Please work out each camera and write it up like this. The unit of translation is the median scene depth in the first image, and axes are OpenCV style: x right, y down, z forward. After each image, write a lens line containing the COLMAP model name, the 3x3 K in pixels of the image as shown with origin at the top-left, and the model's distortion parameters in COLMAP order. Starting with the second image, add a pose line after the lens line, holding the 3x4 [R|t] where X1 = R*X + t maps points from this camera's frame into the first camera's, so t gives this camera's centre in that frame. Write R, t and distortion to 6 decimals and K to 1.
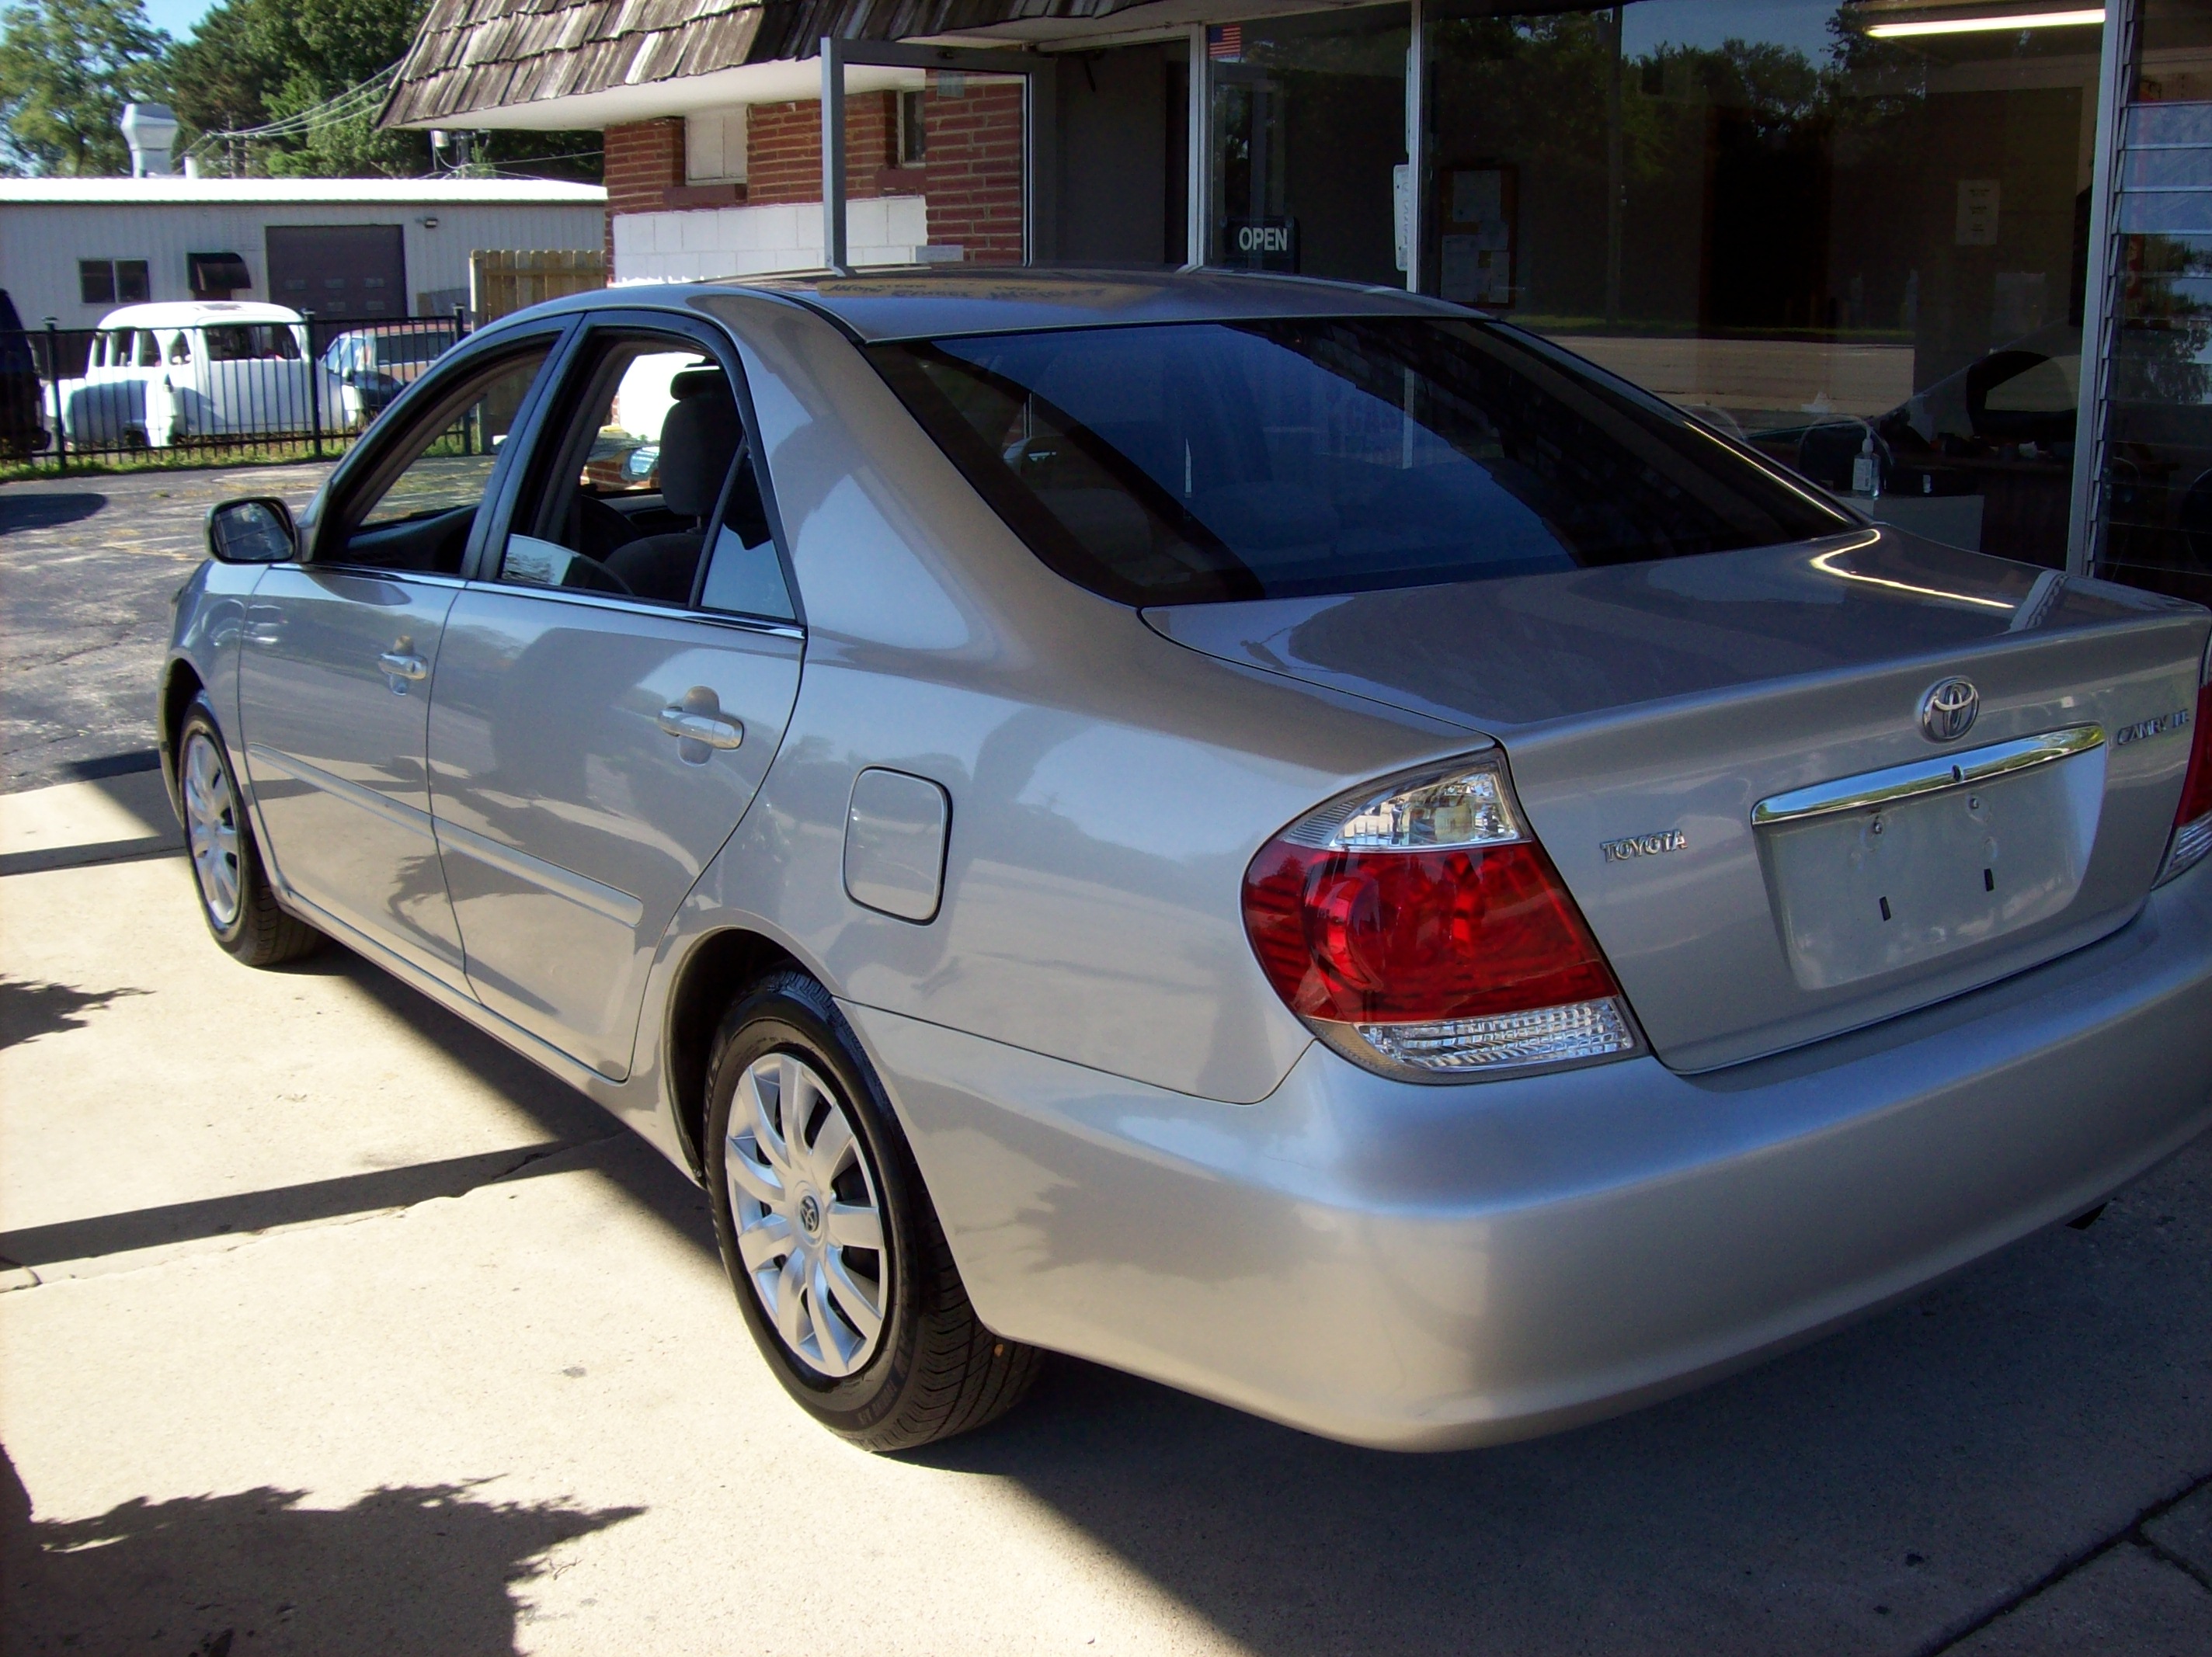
lens RADIAL K [[2330.3, 0, 1145.8], [0, 2330.3, 847.6], [0, 0, 1]] dist [-0.187950, 0.166087]
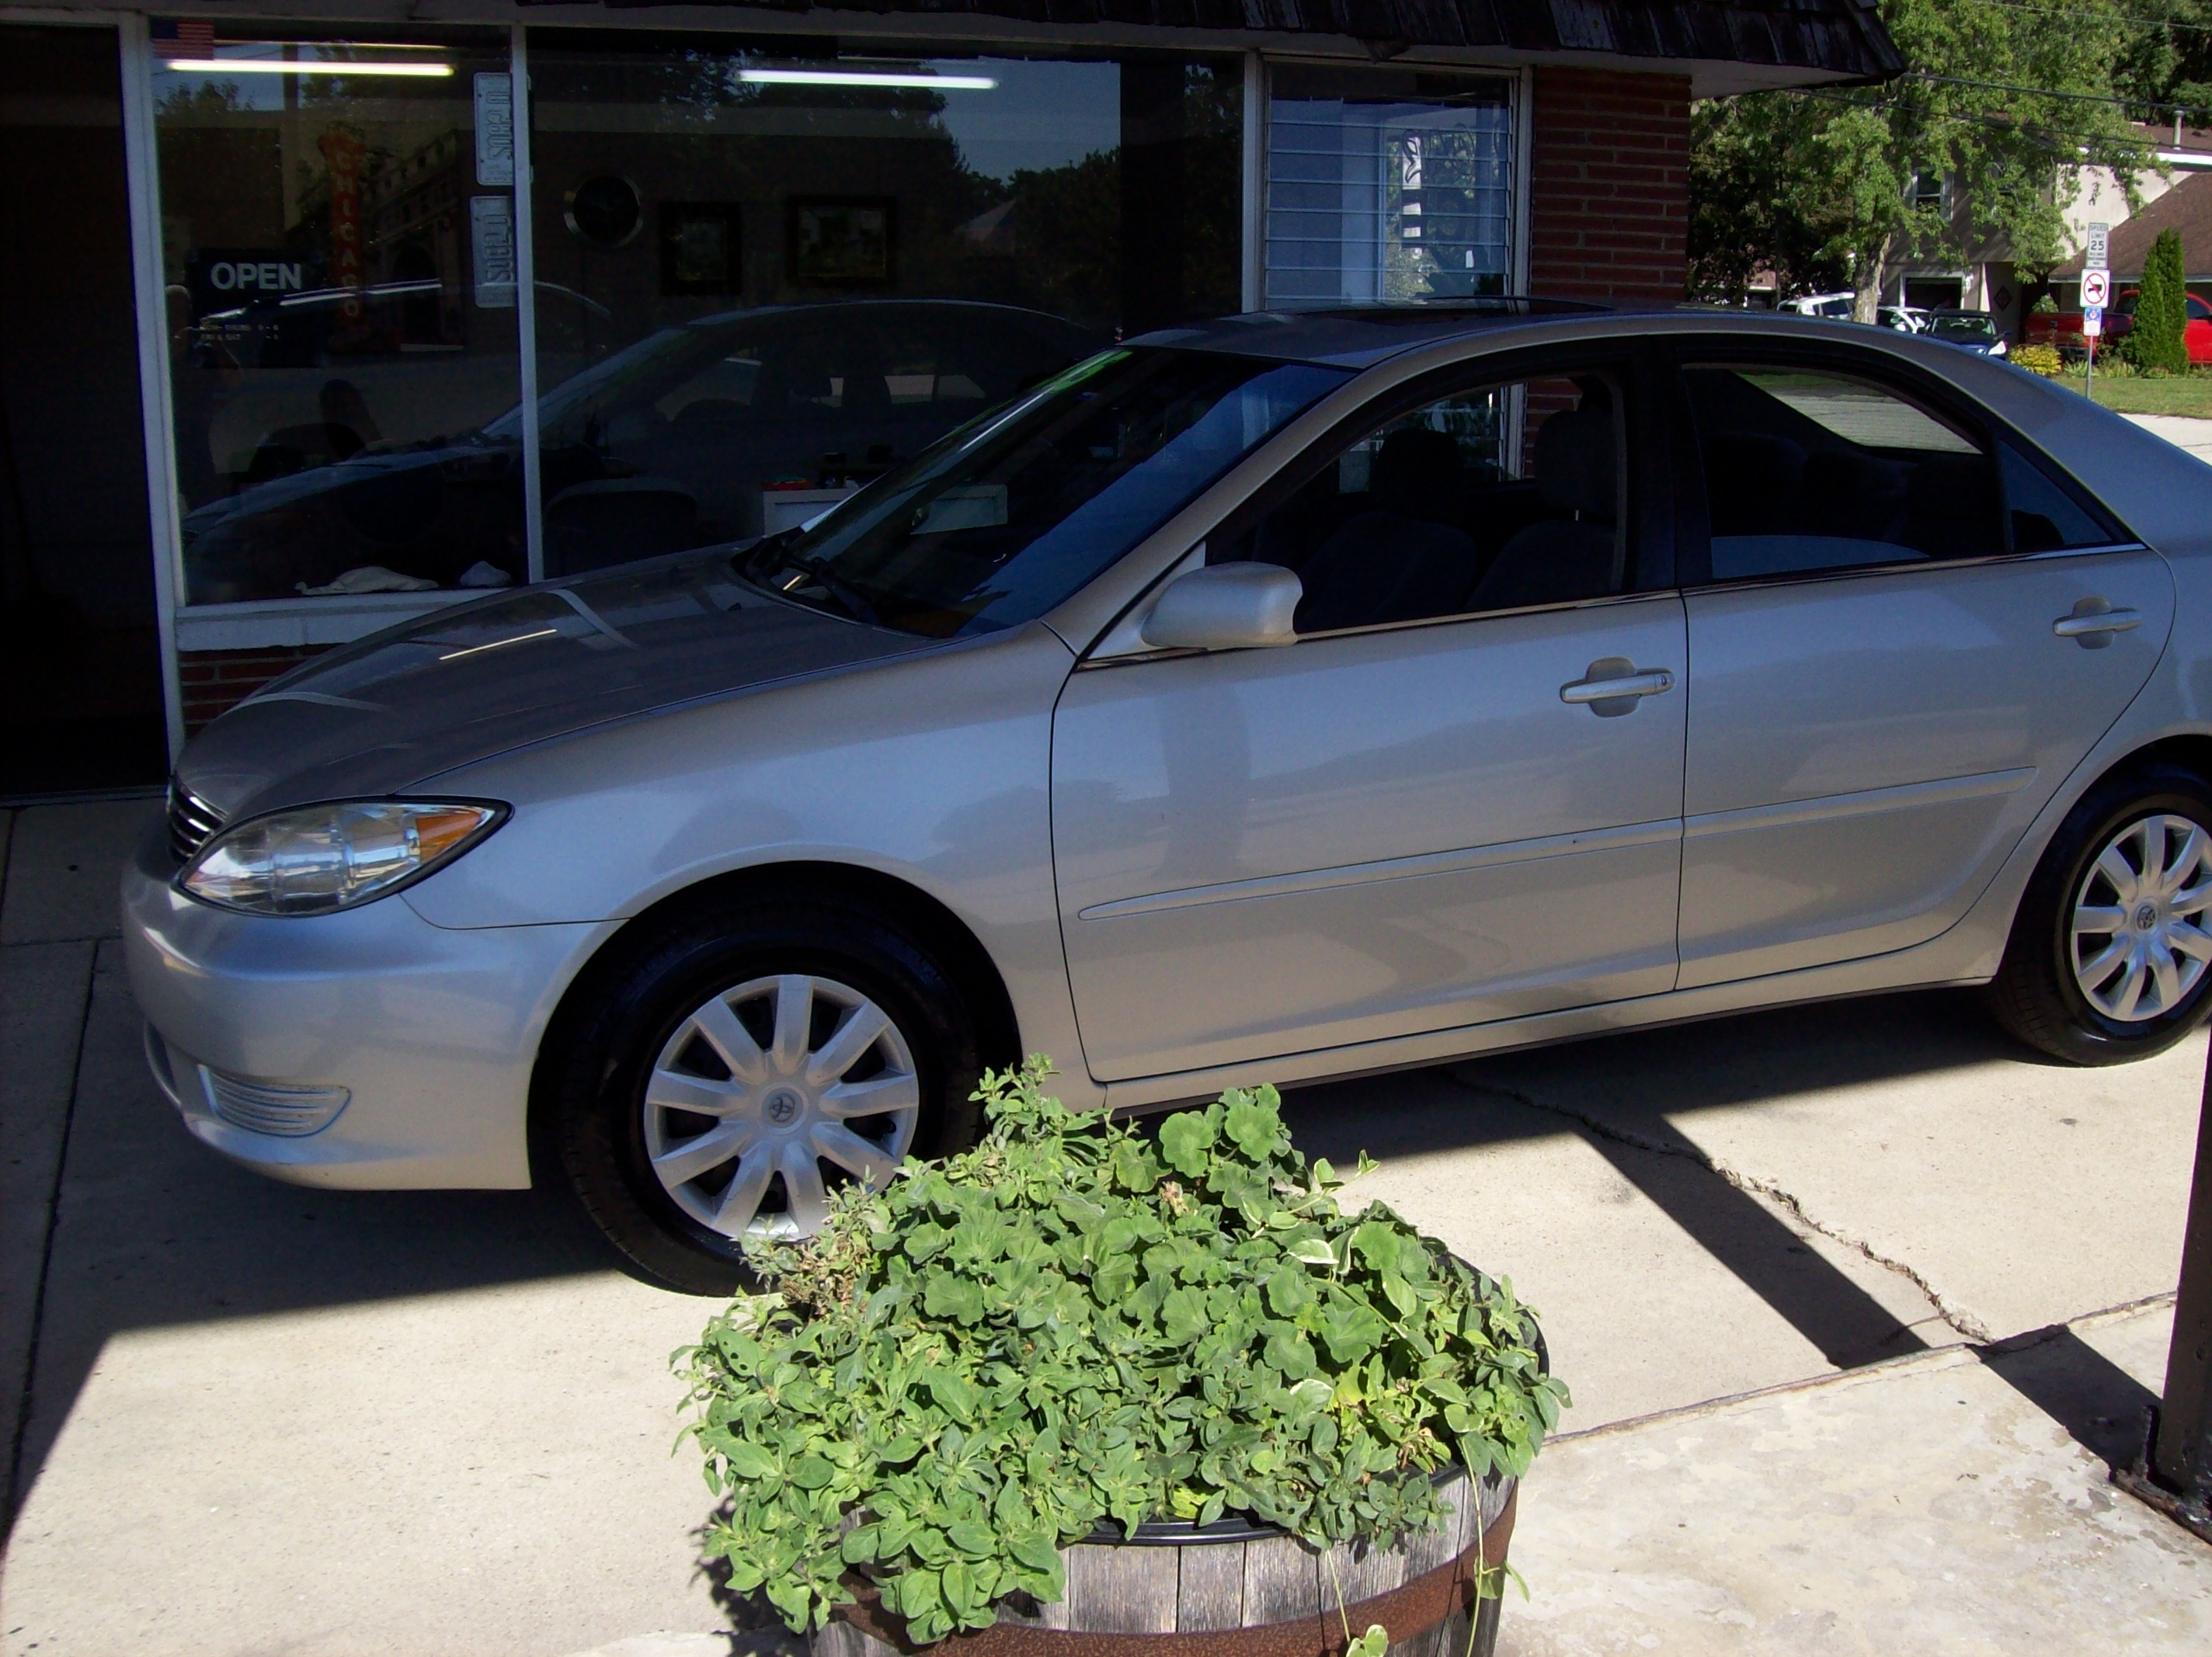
lens RADIAL K [[2330.3, 0, 1145.8], [0, 2330.3, 847.6], [0, 0, 1]] dist [-0.187950, 0.166087]
pose [[0.249645, -0.217980, 0.943484, -0.618229], [0.232800, 0.959268, 0.160028, -0.102078], [-0.939937, 0.179693, 0.290222, 0.420164]]
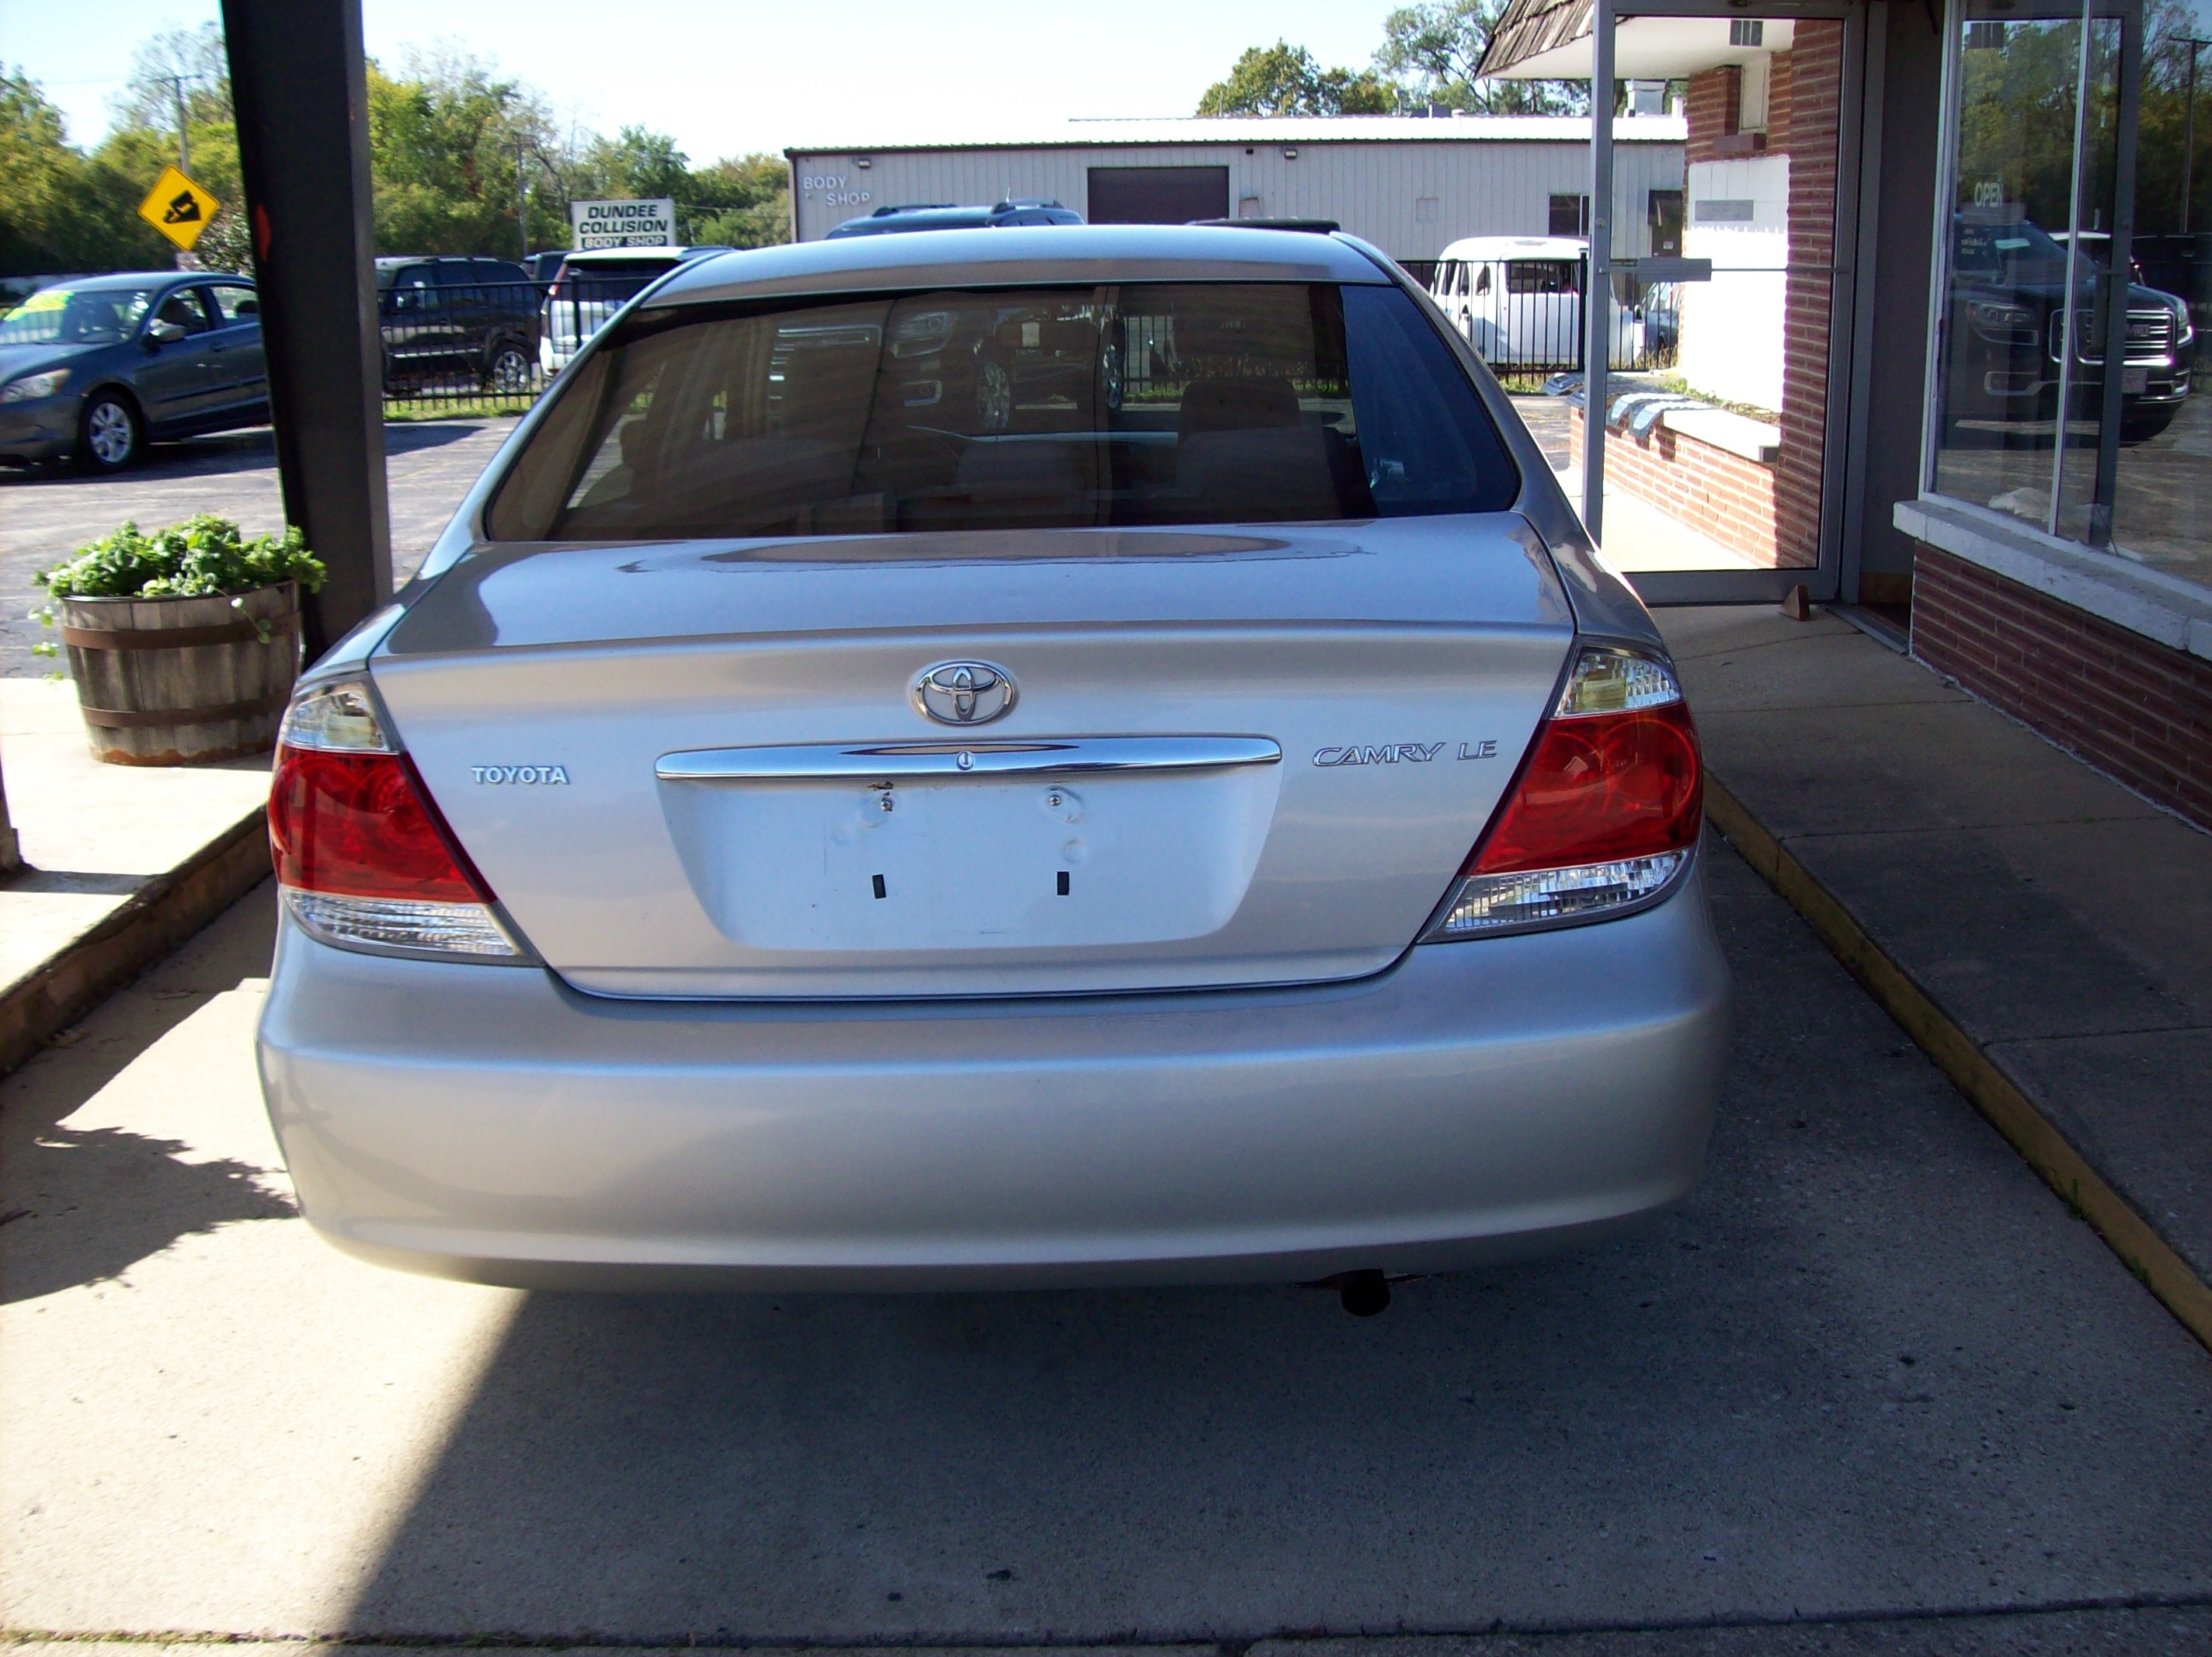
lens RADIAL K [[2330.3, 0, 1145.8], [0, 2330.3, 847.6], [0, 0, 1]] dist [-0.187950, 0.166087]
pose [[0.799981, 0.143173, -0.582694, 0.299117], [-0.128214, 0.989474, 0.067097, -0.021939], [0.586167, 0.021034, 0.809917, 0.074865]]
